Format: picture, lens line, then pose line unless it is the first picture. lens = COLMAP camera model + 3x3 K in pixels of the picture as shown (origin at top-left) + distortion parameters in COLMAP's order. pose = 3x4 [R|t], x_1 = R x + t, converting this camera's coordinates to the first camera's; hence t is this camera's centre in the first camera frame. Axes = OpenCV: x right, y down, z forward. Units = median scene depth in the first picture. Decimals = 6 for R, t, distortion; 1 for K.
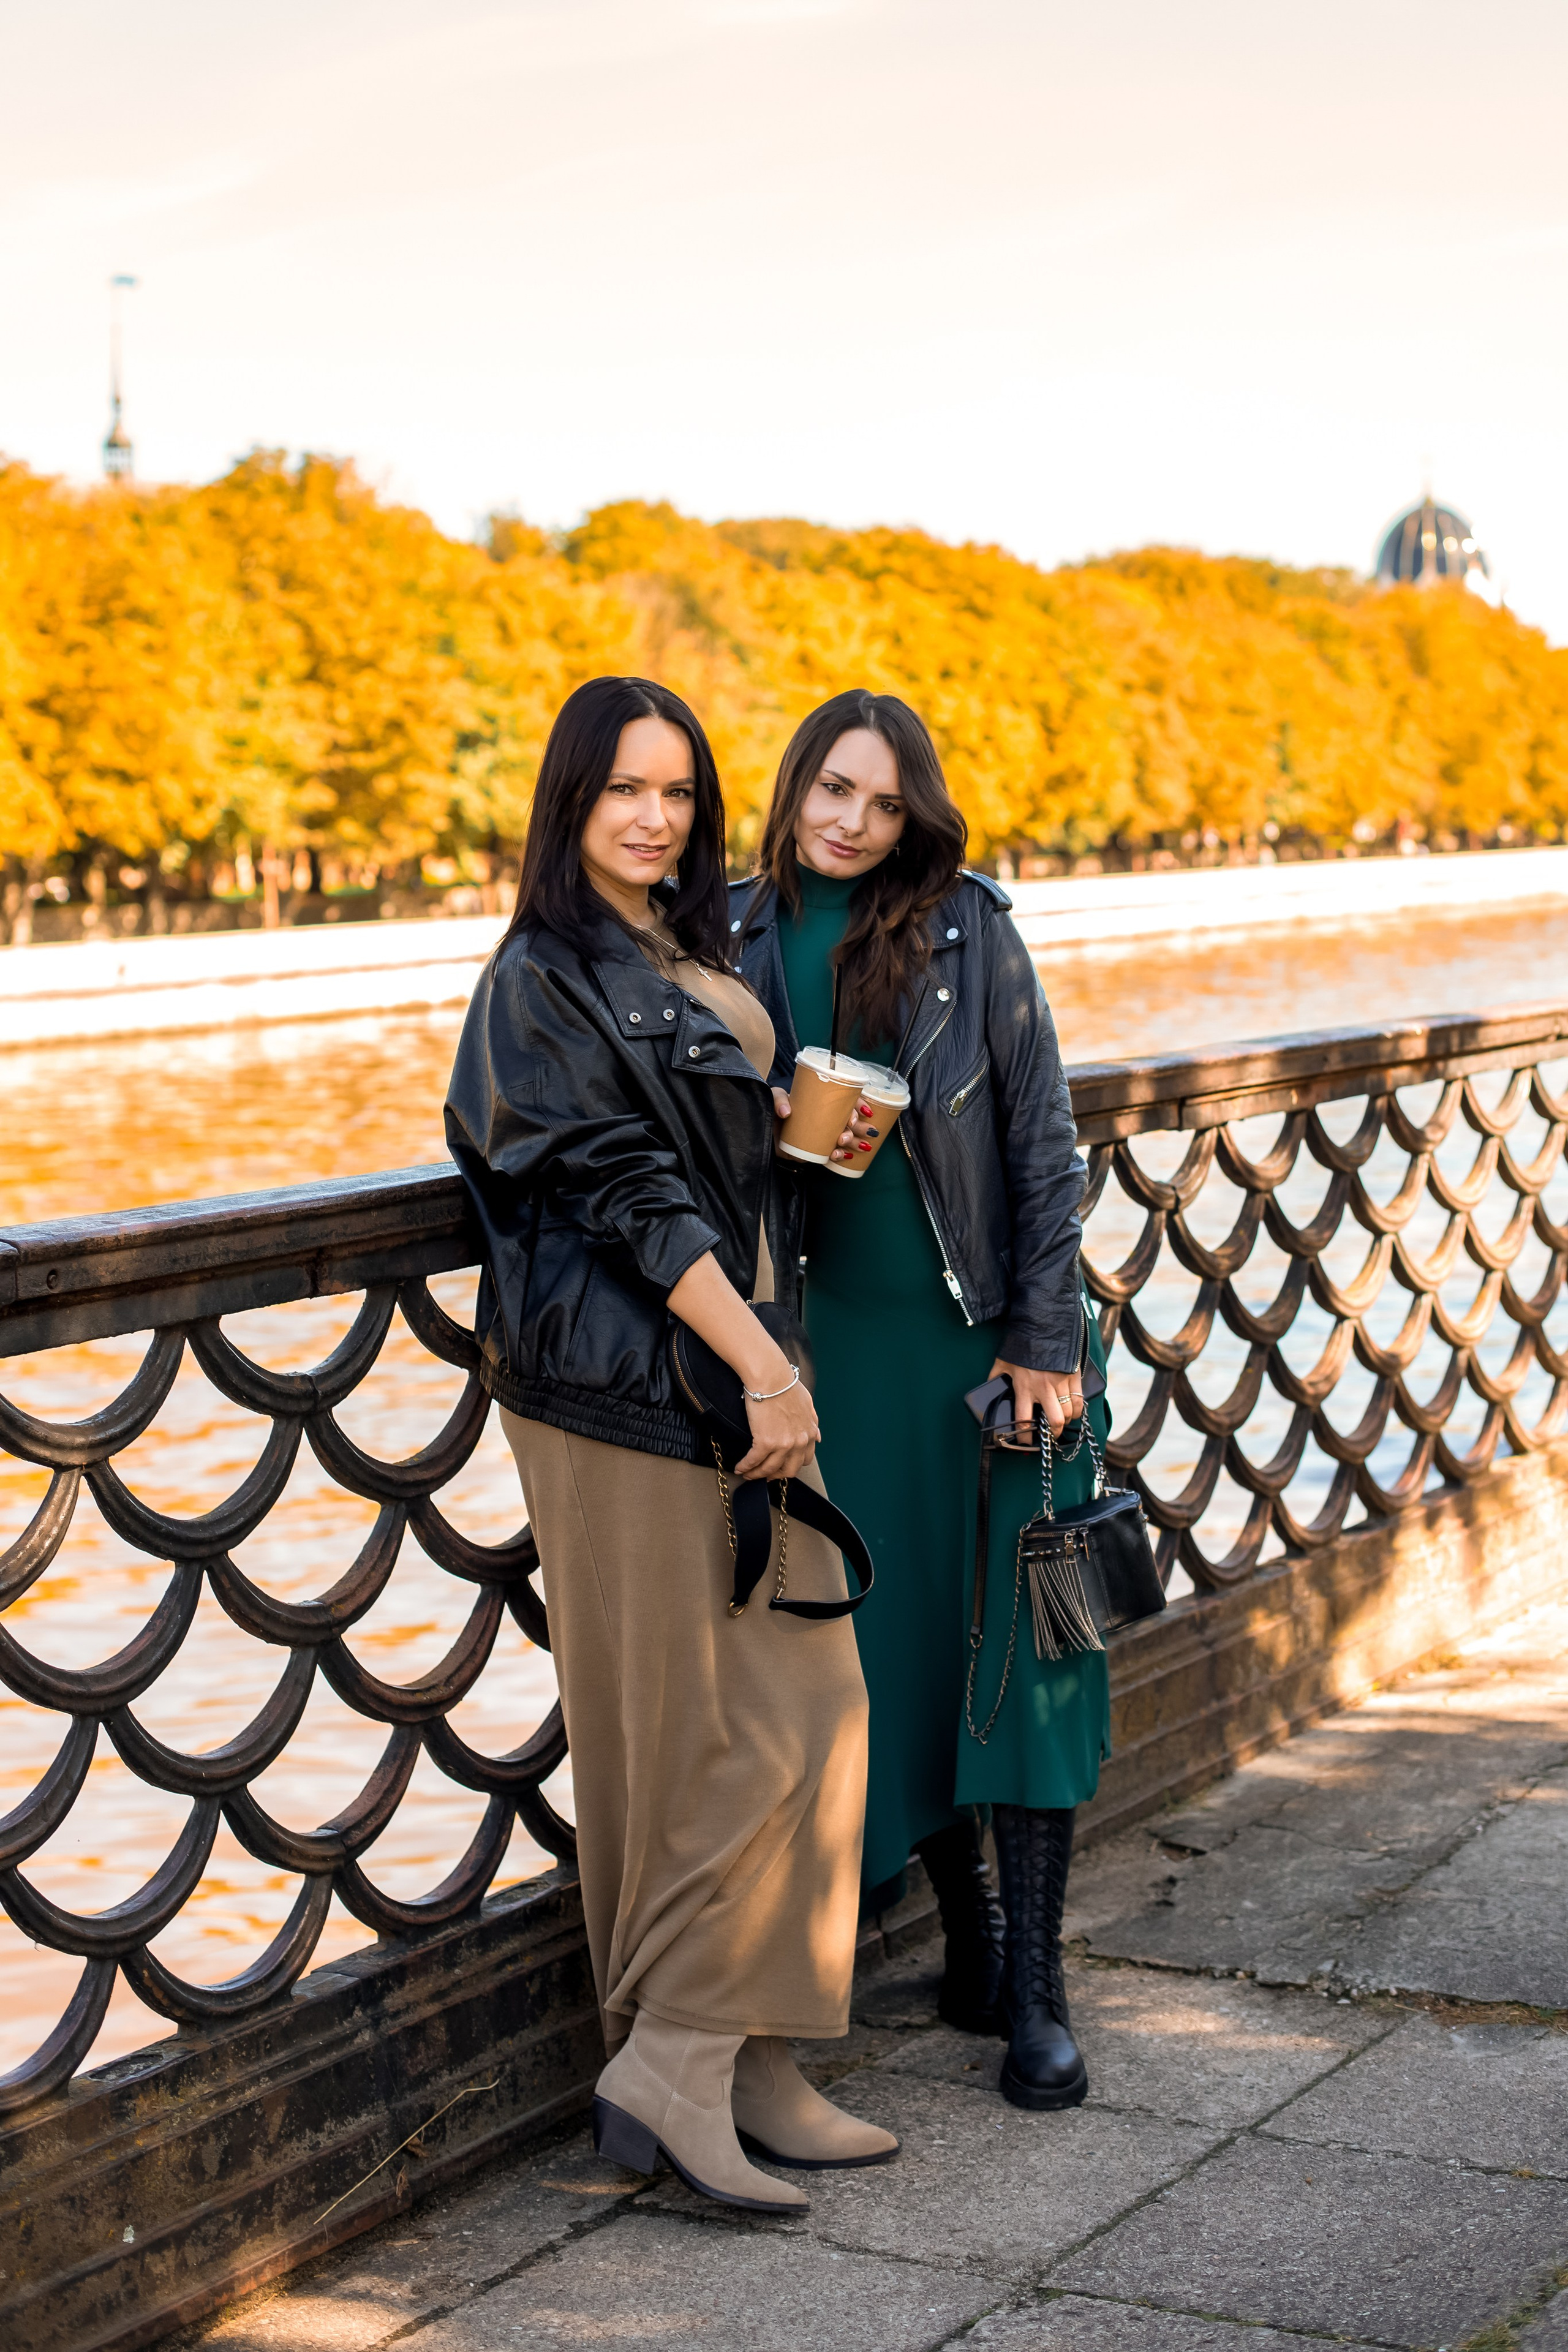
lens RADIAL K [[3909.5, 0, 862.0], [0, 3909.5, 1070.9], [0, 0, 1]] dist [-0.142236, 0.091977]
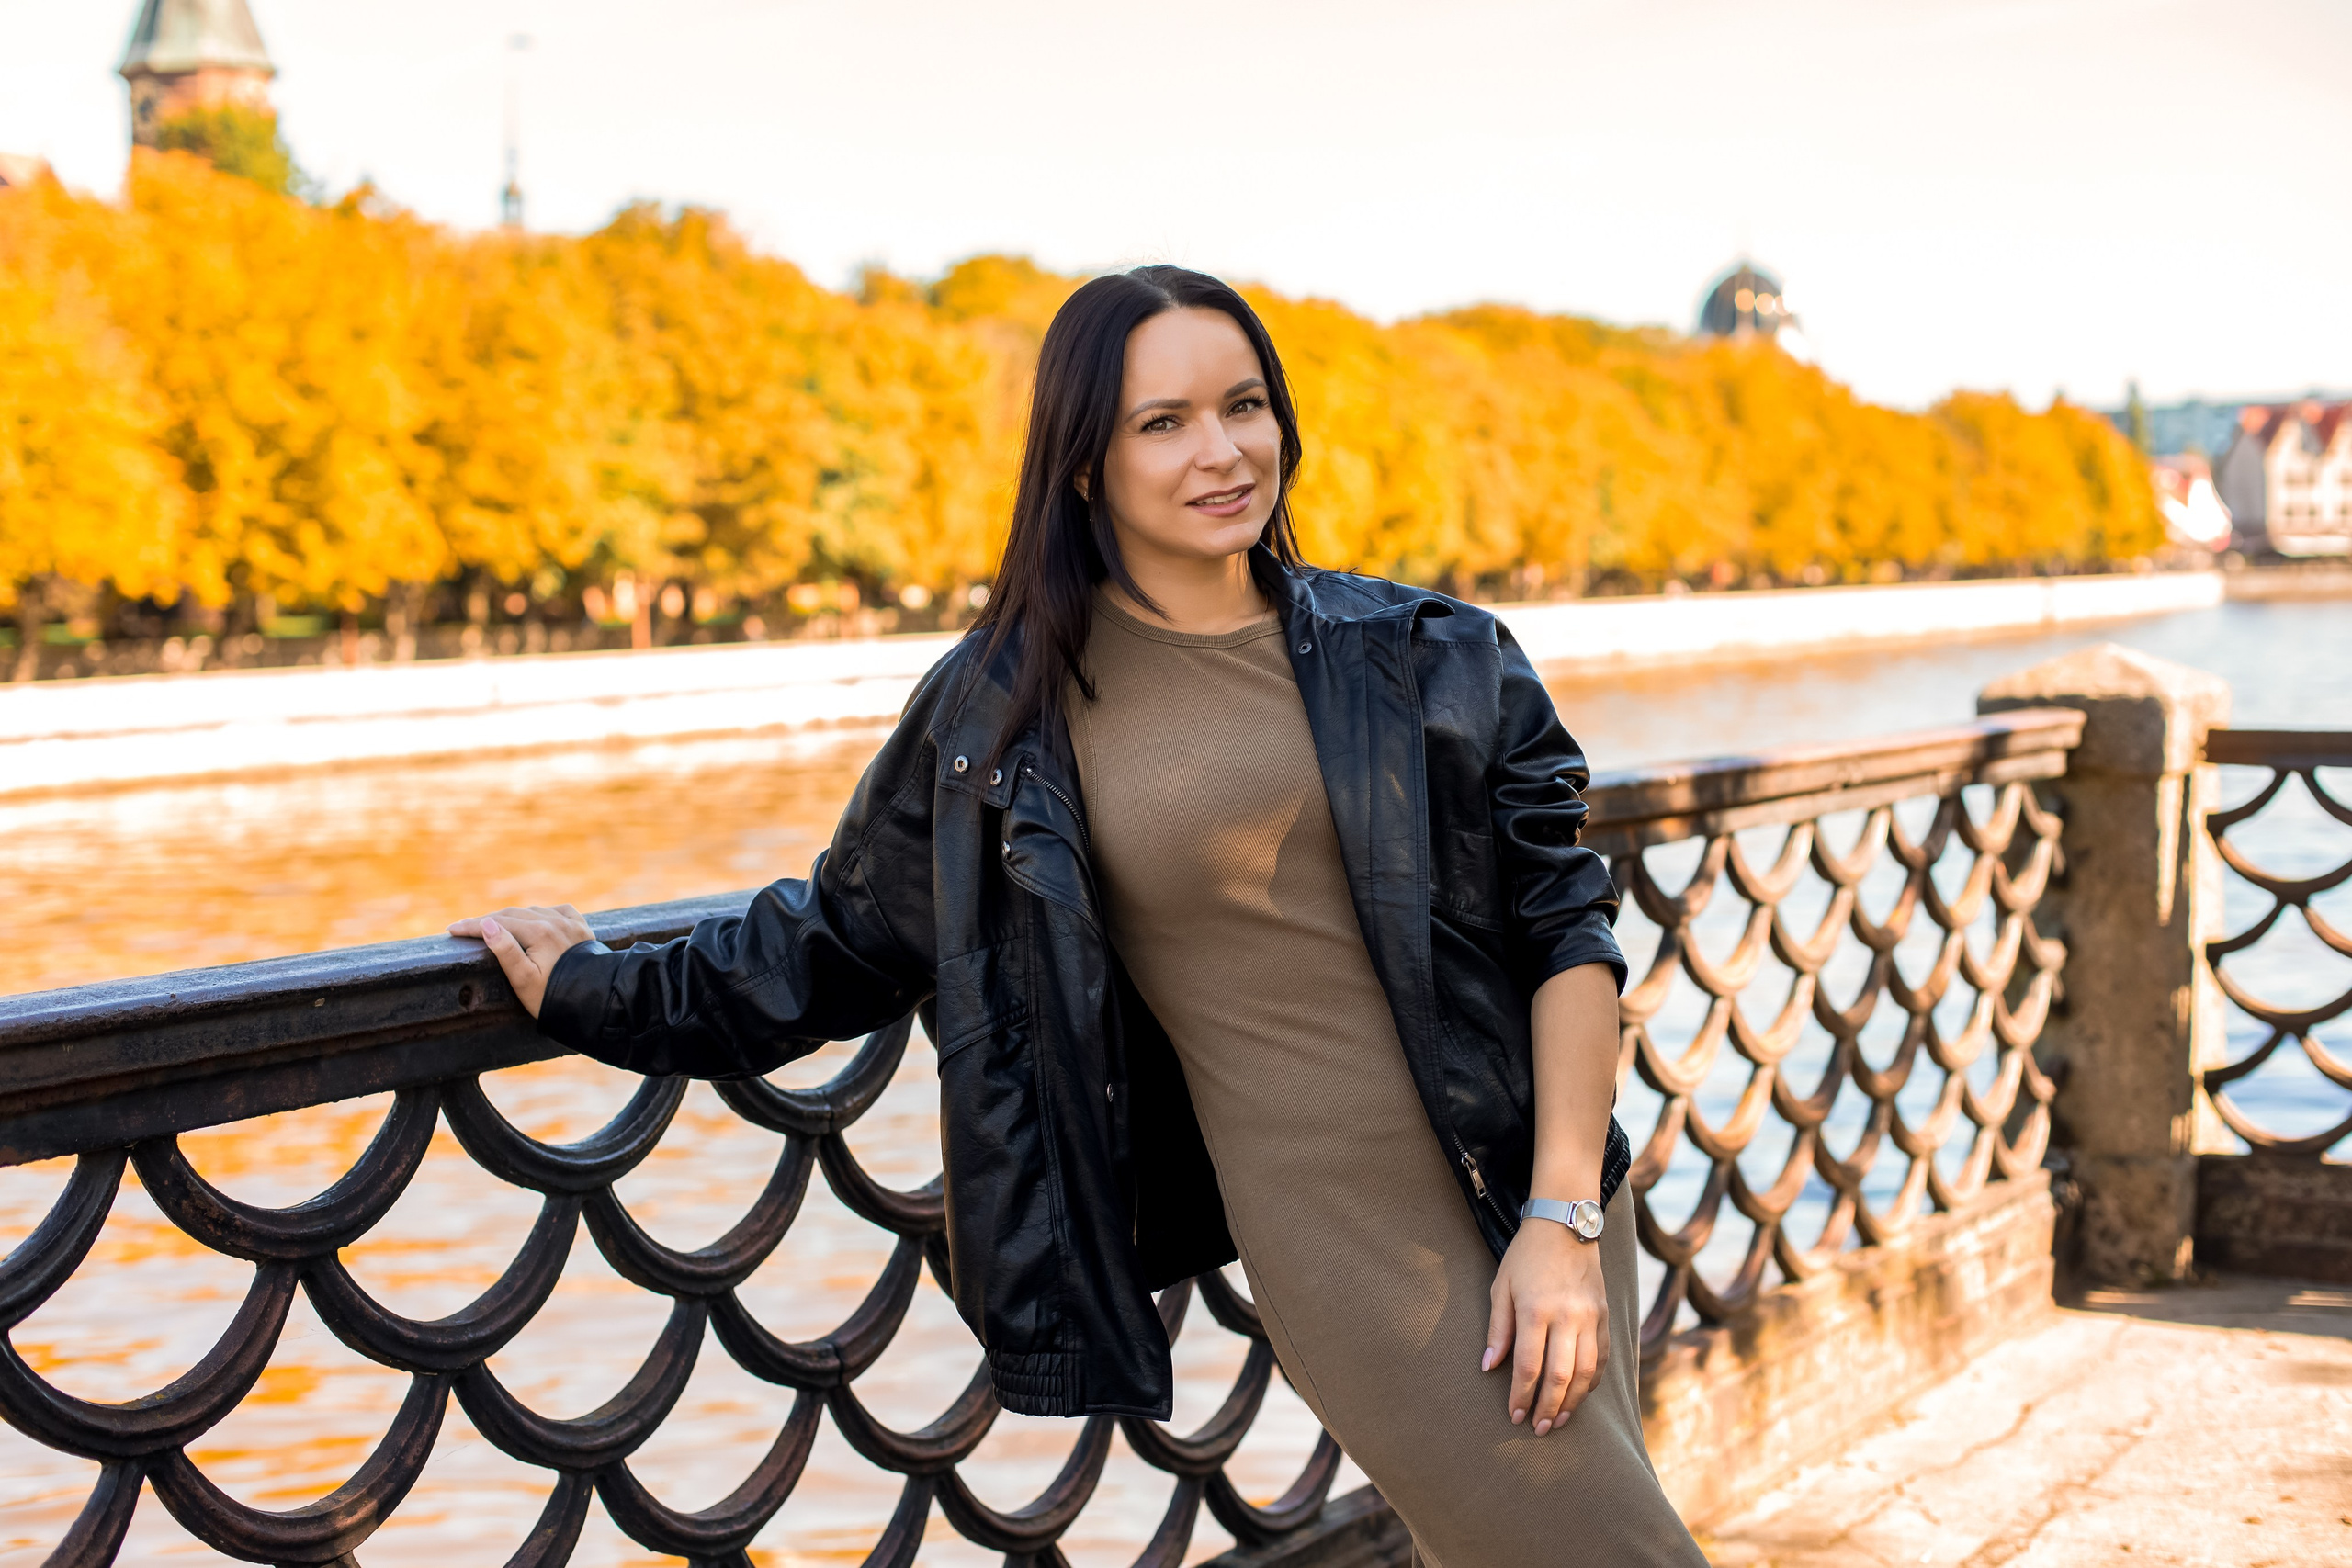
lens RADIAL K [[3630.9, 0, 1181.8], [0, 3630.9, 782.0], [0, 0, 1]] dist [-0.148928, 0.164481]
pose [[0.999893, 0.011490, -0.009102, 0.054552], [-0.011512, 0.999931, -0.002445, -0.007802], [0.009073, 0.002550, 0.999956, 0.276751]]
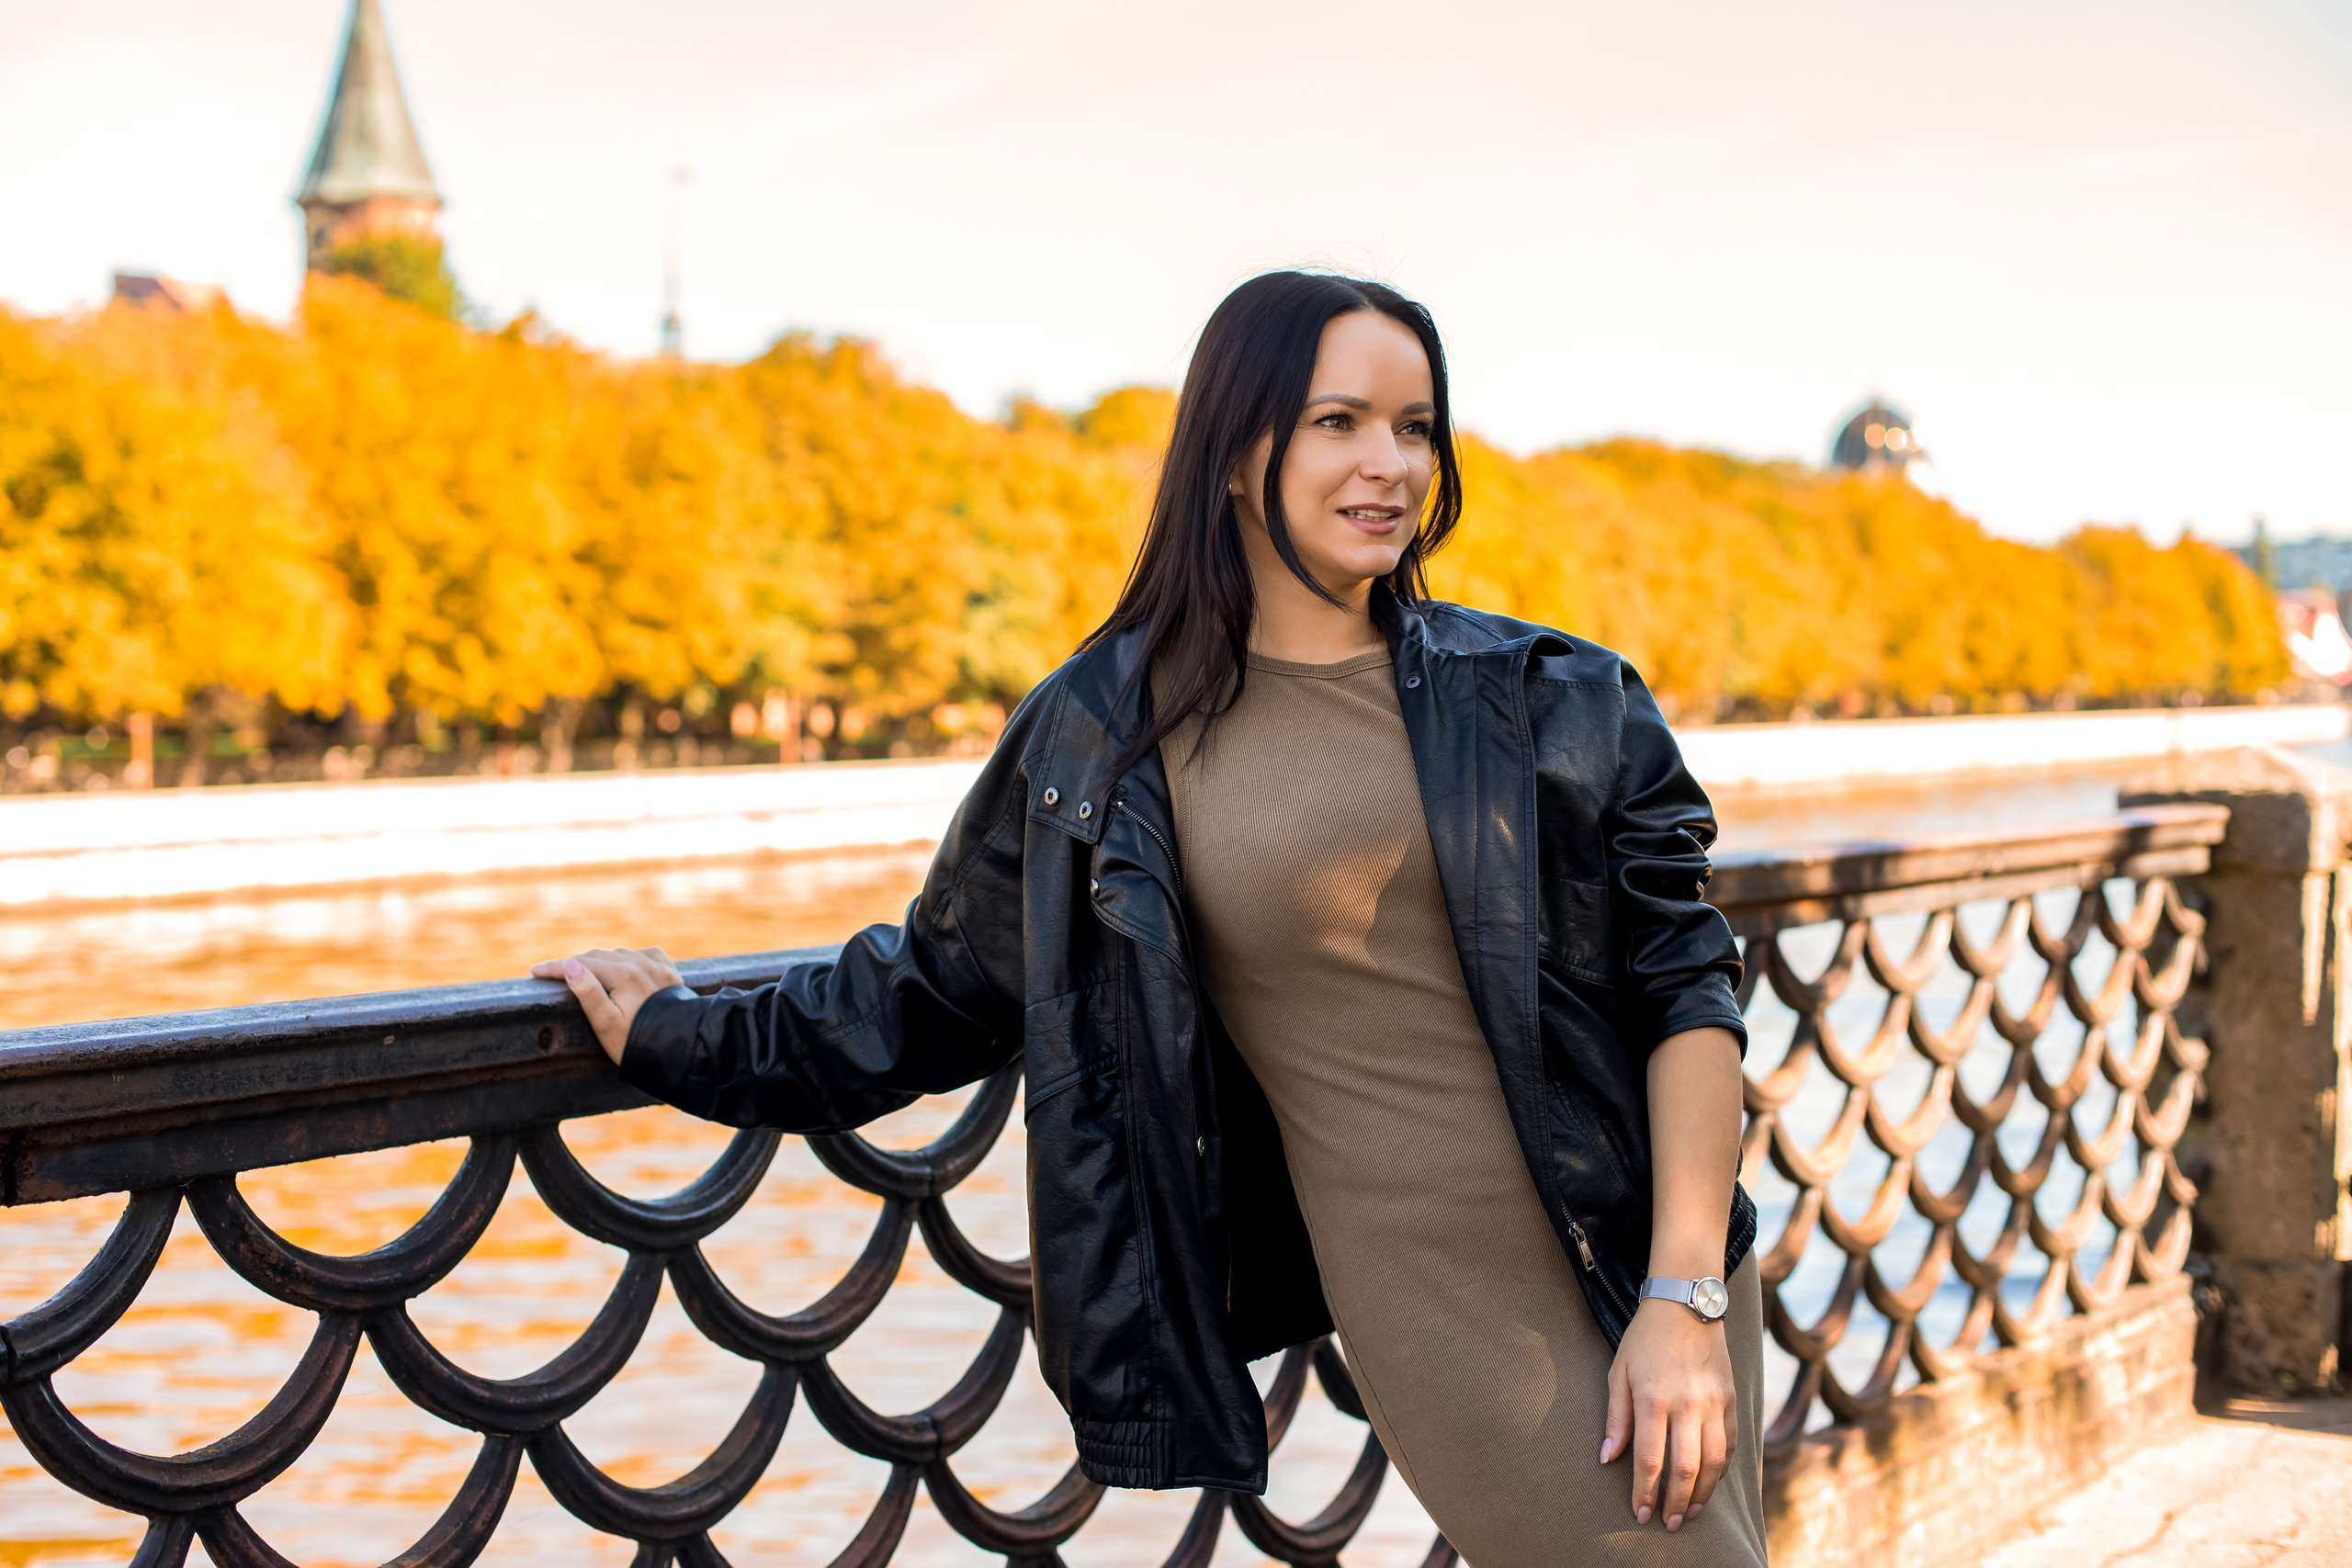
lens RADIAL K [[3555.1, 0, 1175.8], [0, 3555.1, 776.6], [0, 0, 1]] dist [-0.151170, 0.161637]
pose [[0.998520, 0.021264, -0.050055, 0.057362], [-0.023159, 0.999025, -0.037578, 0.003205], [0.049207, 0.038682, 0.998039, 0.312781]]
